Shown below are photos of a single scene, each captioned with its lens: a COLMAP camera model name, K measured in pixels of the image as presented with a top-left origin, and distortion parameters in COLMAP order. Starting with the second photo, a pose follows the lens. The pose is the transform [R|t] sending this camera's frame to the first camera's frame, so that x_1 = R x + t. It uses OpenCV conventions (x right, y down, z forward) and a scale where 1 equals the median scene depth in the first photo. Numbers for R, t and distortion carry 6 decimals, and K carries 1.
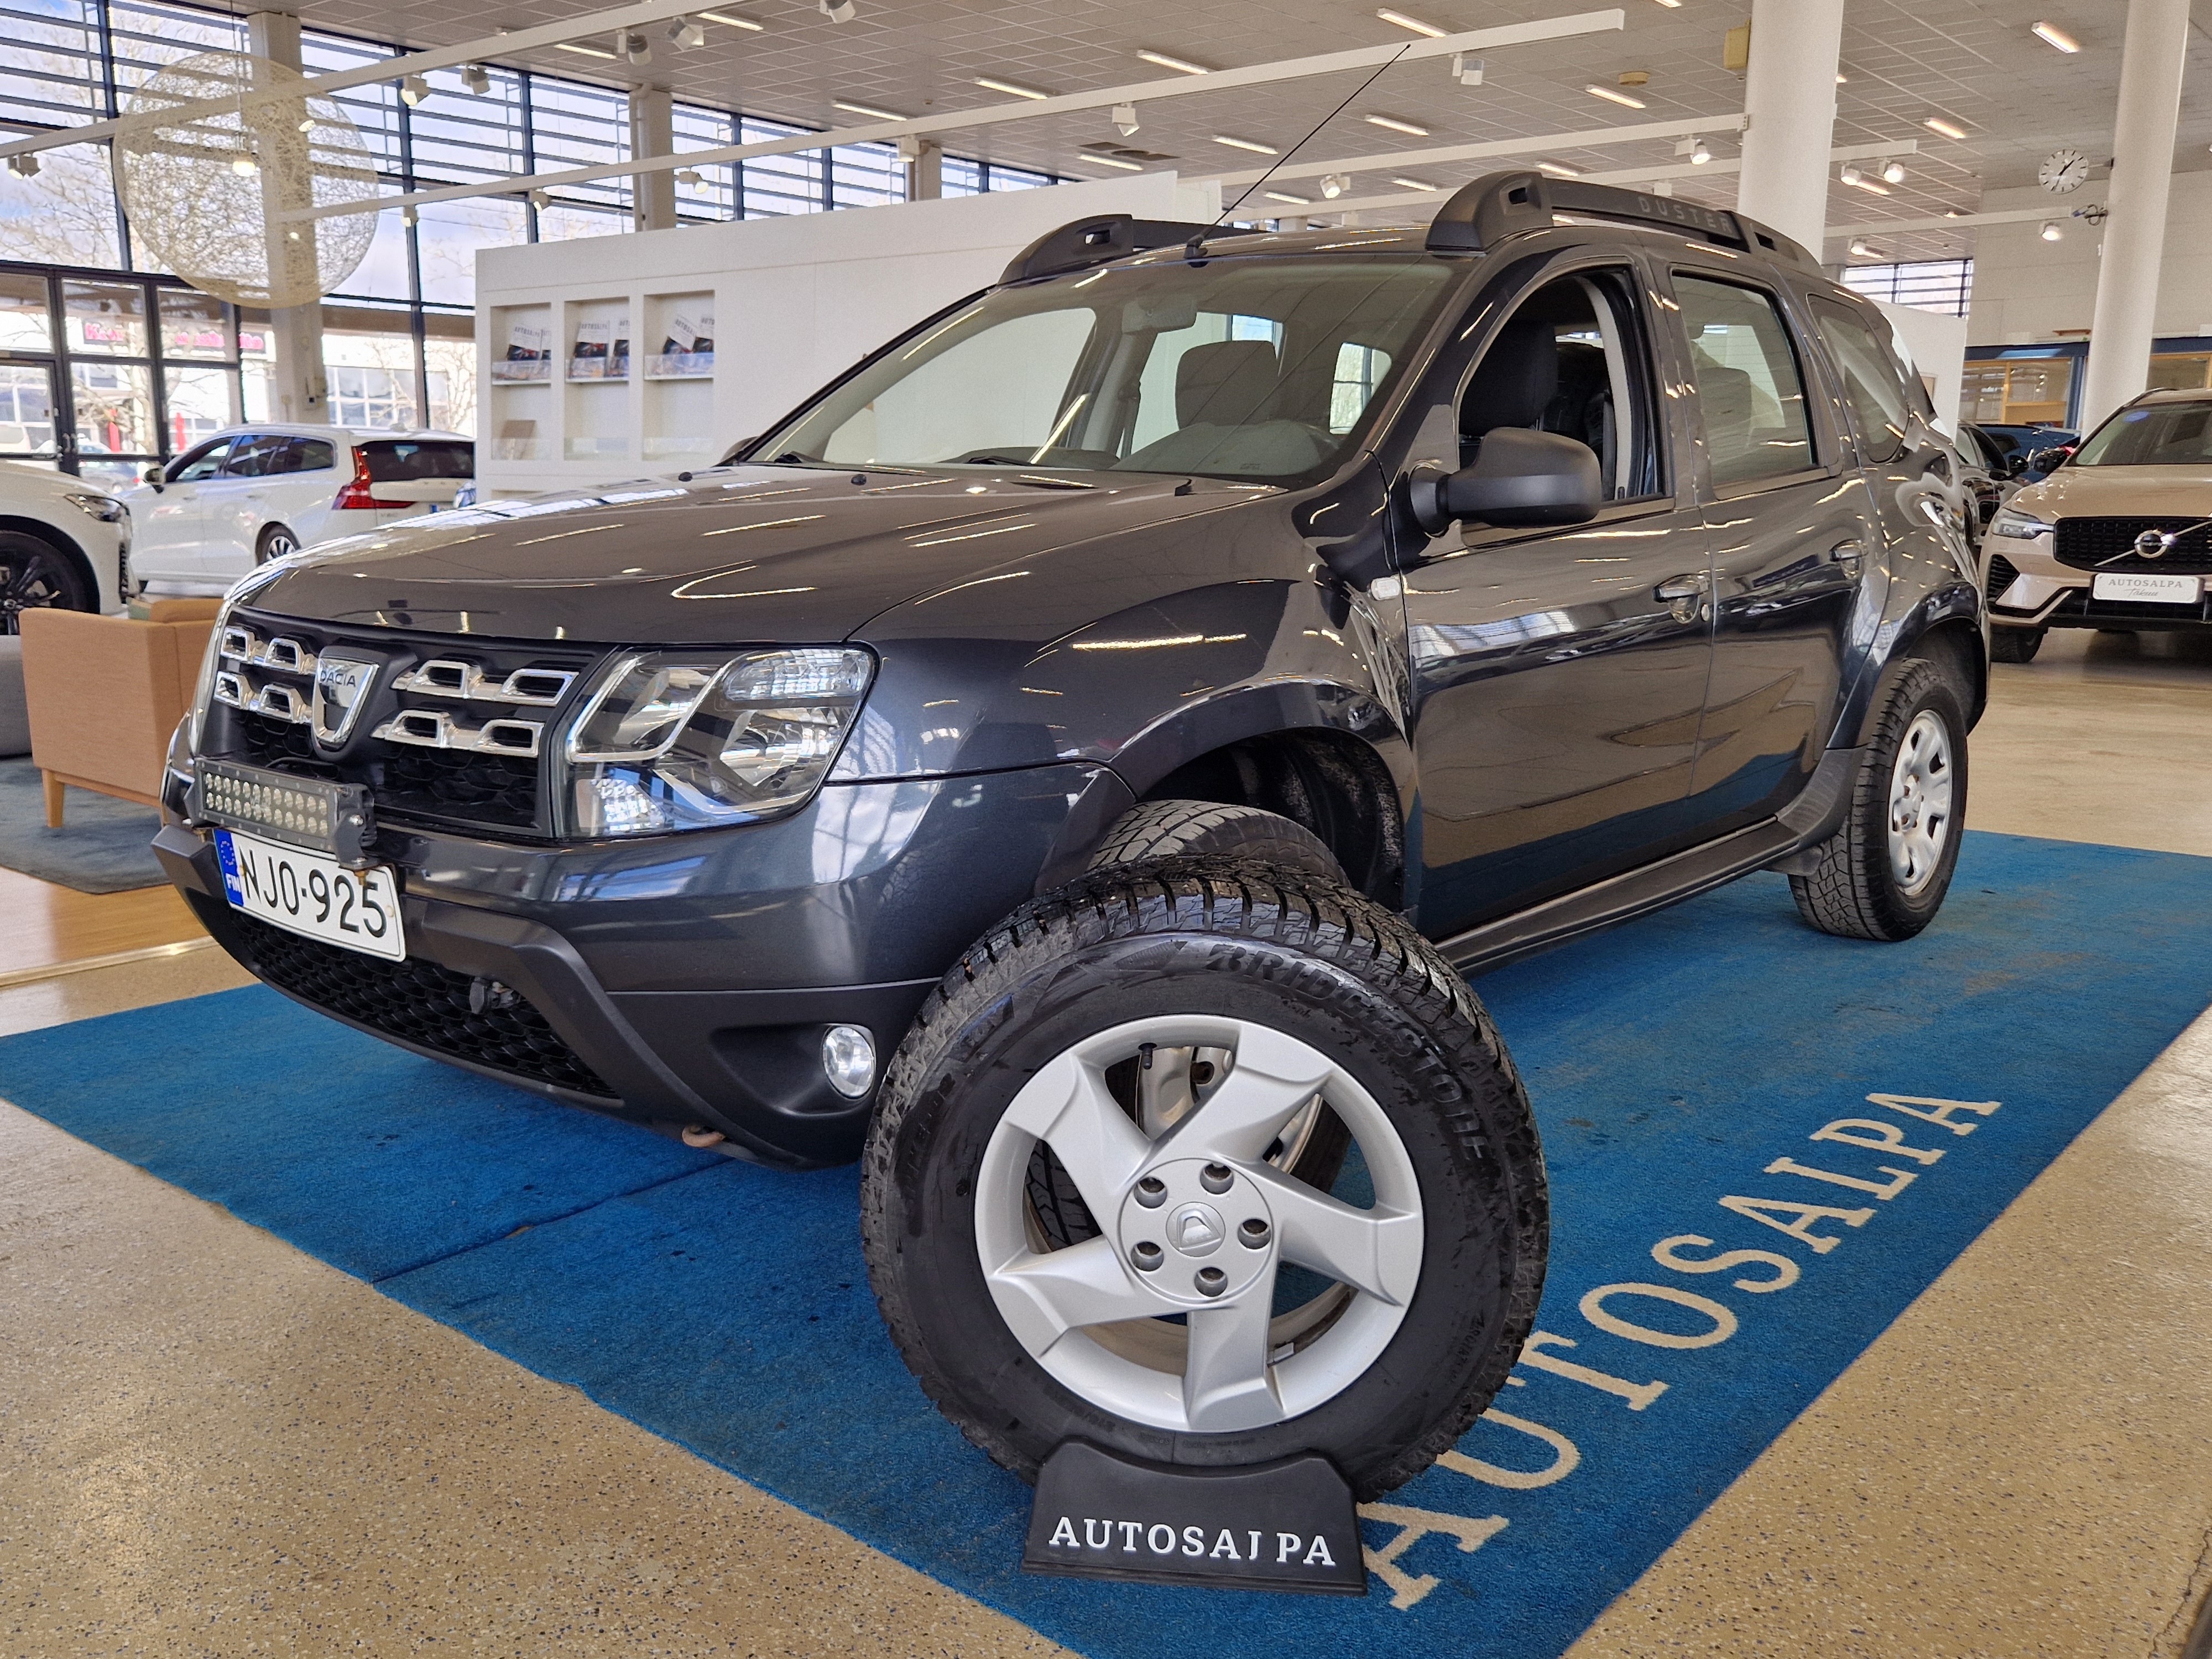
lens RADIAL K [[1898.3, 0, 1106.0], [0, 1898.3, 829.5], [0, 0, 1]] dist [0.075881, -0.095977]
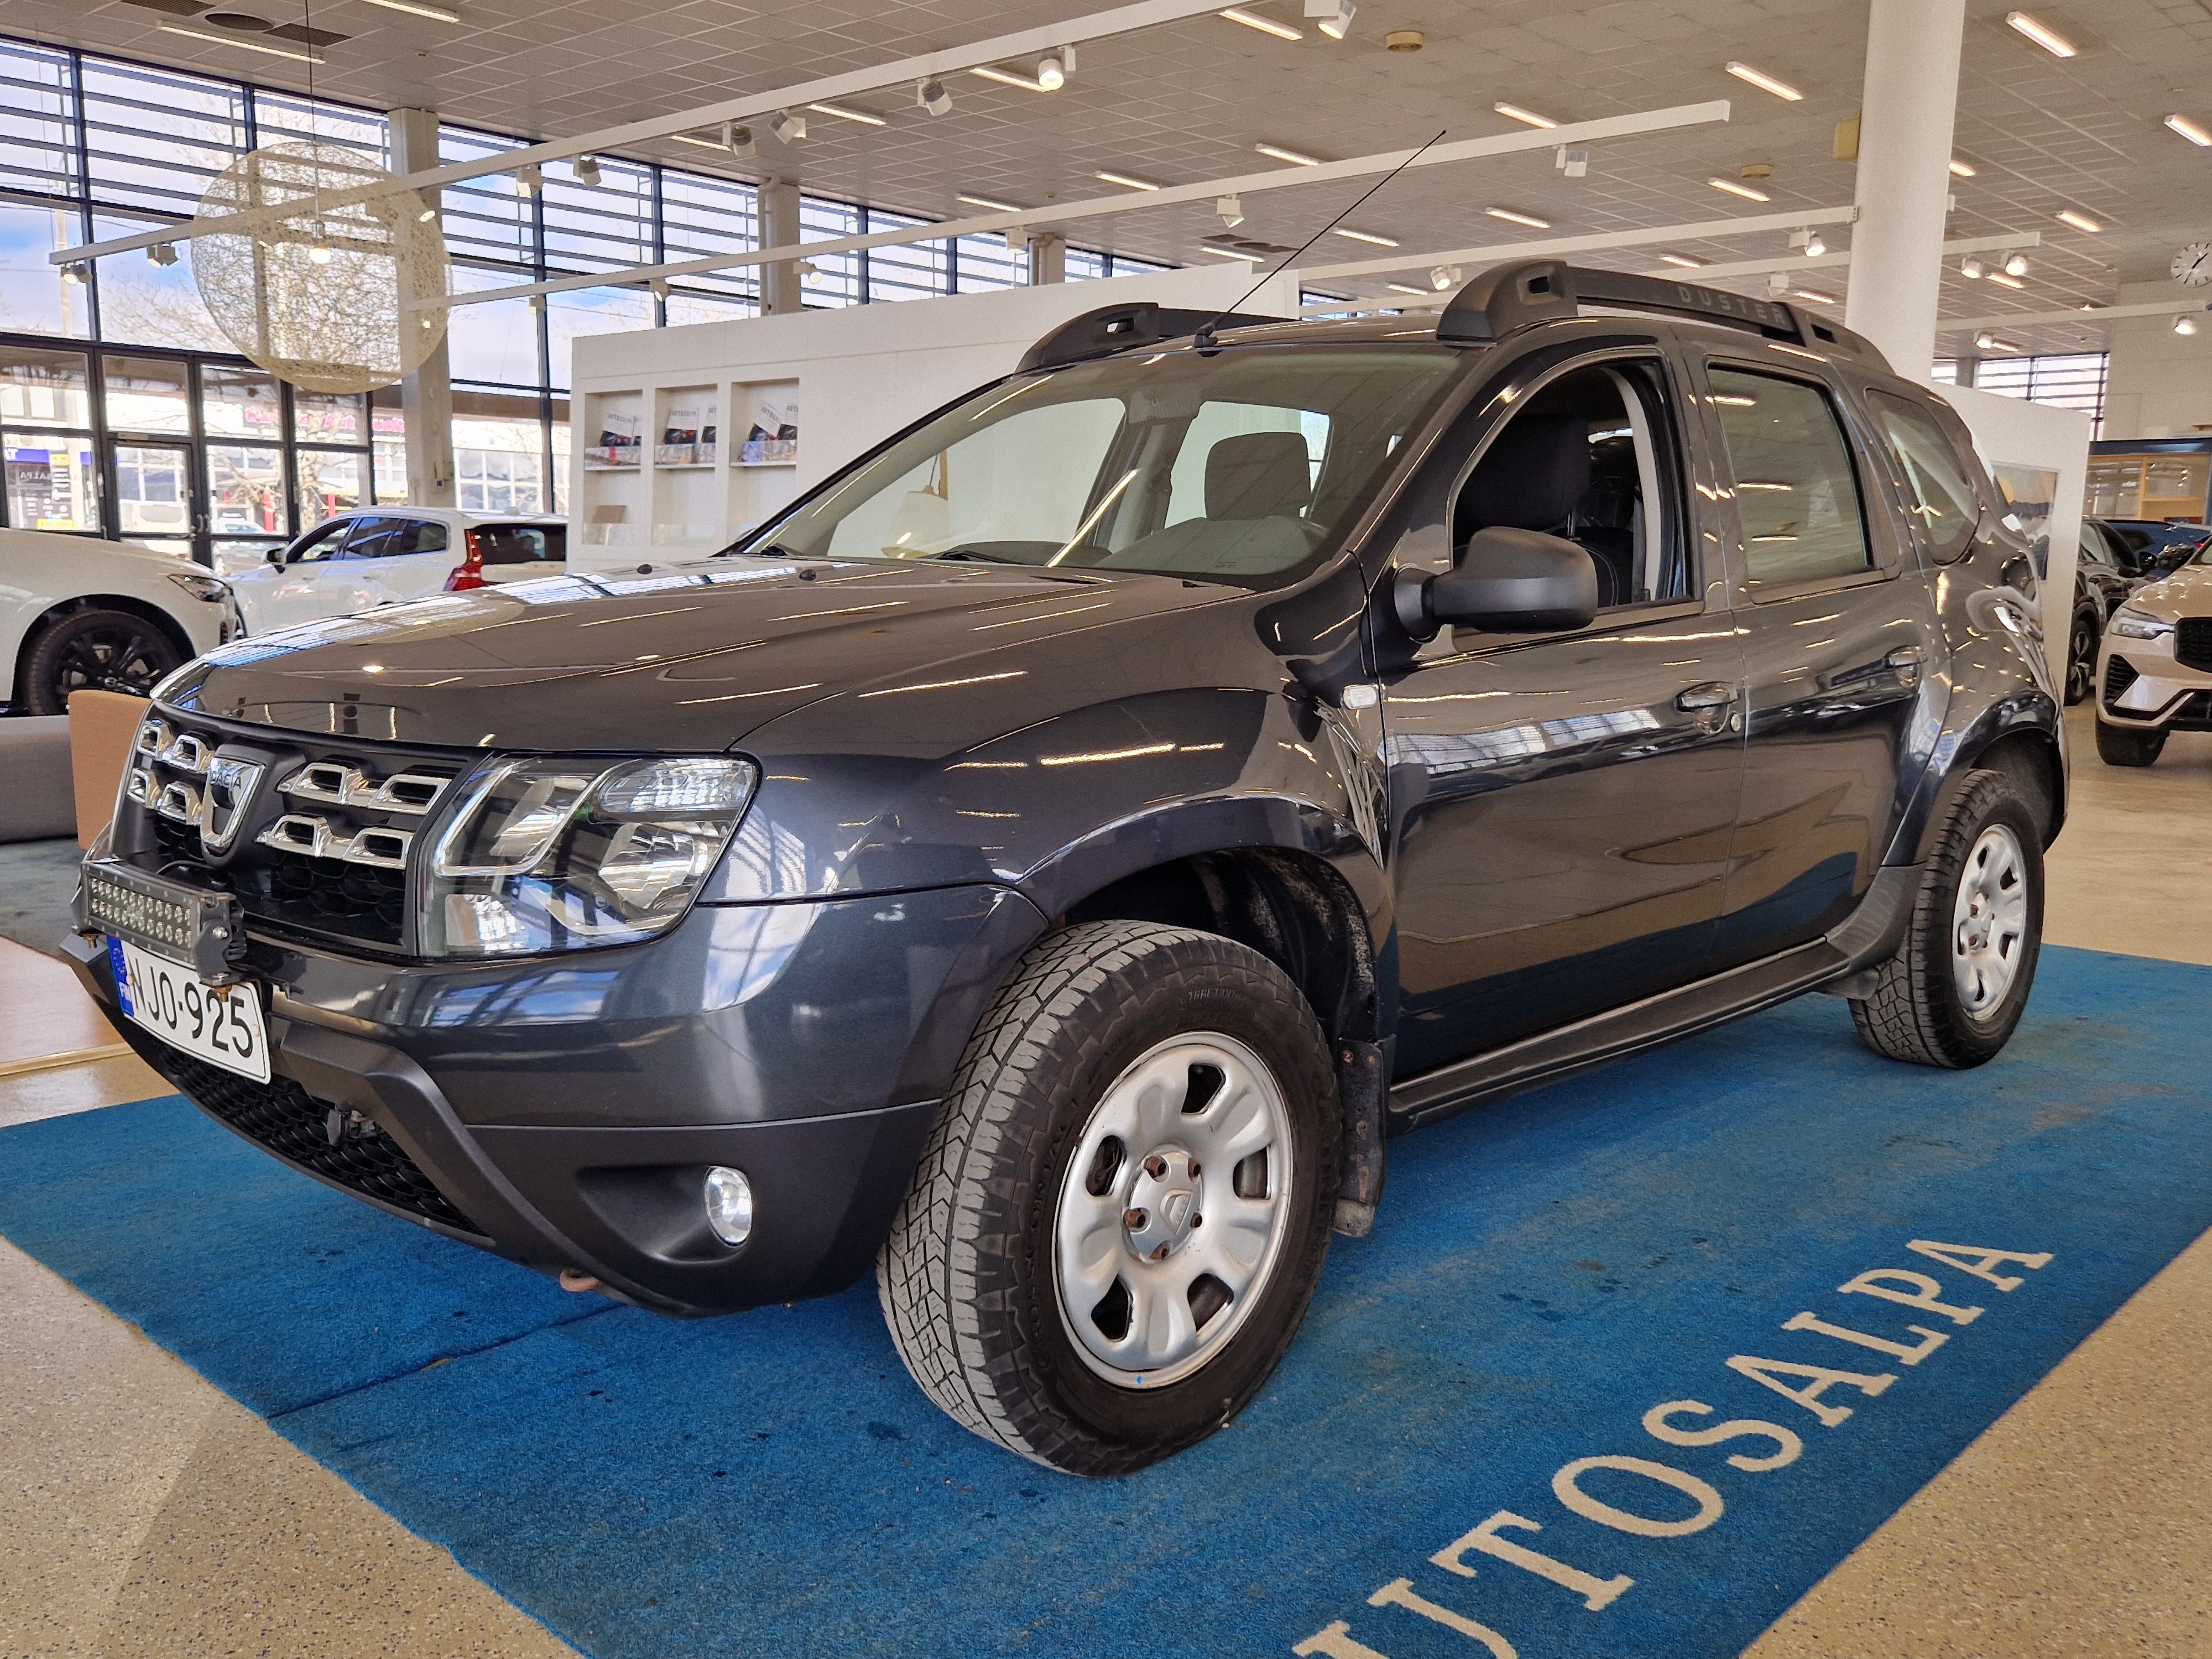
lens RADIAL K [[1871.6, 0, 1192.8], [0, 1871.6, 843.1], [0, 0, 1]] dist [0.074402, -0.085281]
pose [[0.999009, 0.015505, -0.041722, 0.085355], [-0.016910, 0.999294, -0.033543, -0.017980], [0.041173, 0.034215, 0.998566, 0.063310]]
